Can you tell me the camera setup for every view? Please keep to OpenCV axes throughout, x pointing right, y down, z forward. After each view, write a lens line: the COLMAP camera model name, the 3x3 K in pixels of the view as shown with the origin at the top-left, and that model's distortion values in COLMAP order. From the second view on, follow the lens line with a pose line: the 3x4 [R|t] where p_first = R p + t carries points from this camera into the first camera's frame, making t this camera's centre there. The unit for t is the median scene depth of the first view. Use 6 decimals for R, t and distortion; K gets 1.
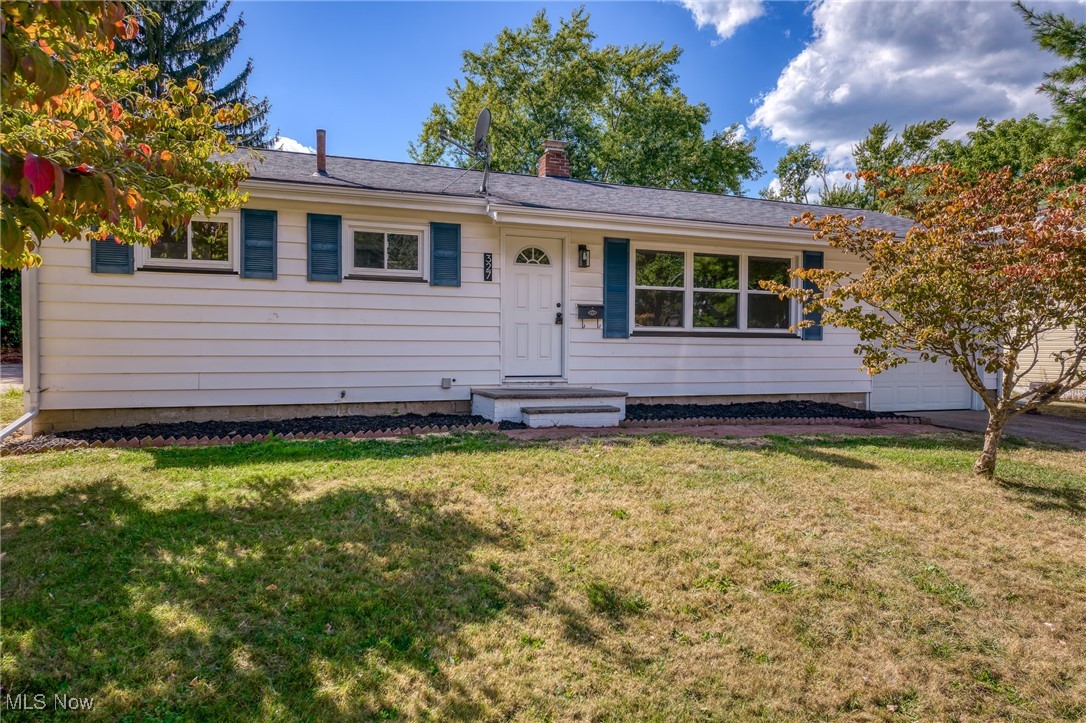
lens RADIAL K [[687.0, 0, 546.6], [0, 687.0, 360.1], [0, 0, 1]] dist [0.004381, 0.004648]
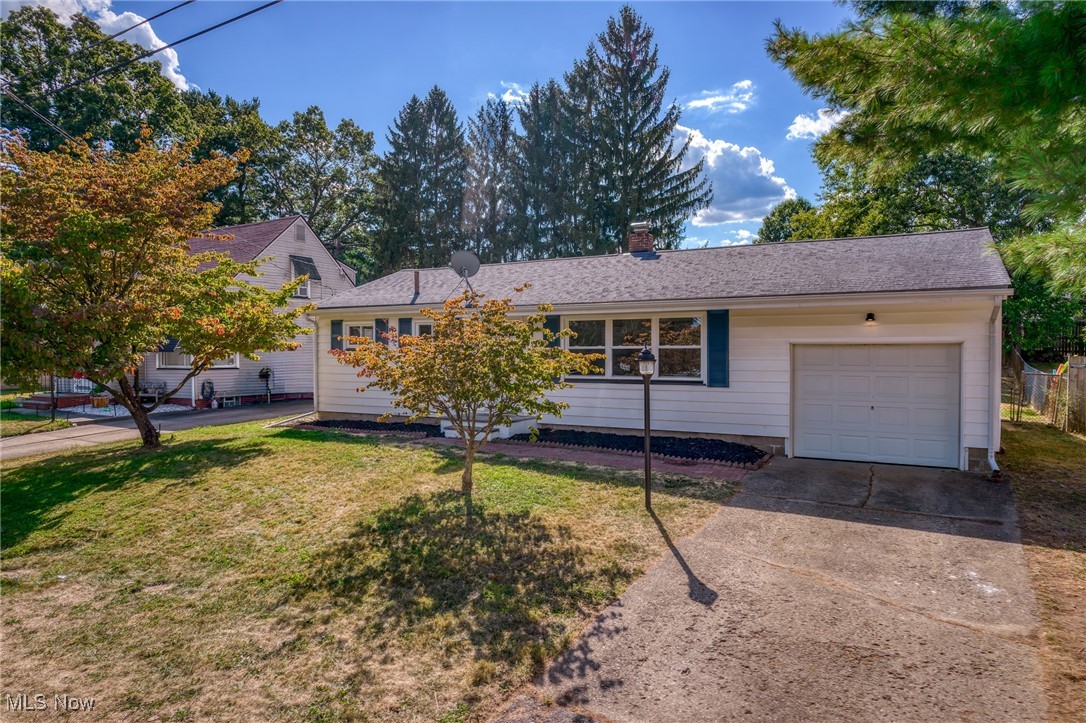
lens RADIAL K [[687.0, 0, 546.6], [0, 687.0, 360.1], [0, 0, 1]] dist [0.004381, 0.004648]
pose [[0.651170, 0.001076, -0.758932, 1.101459], [-0.007149, 0.999963, -0.004717, -0.068931], [0.758899, 0.008497, 0.651153, 0.041235]]
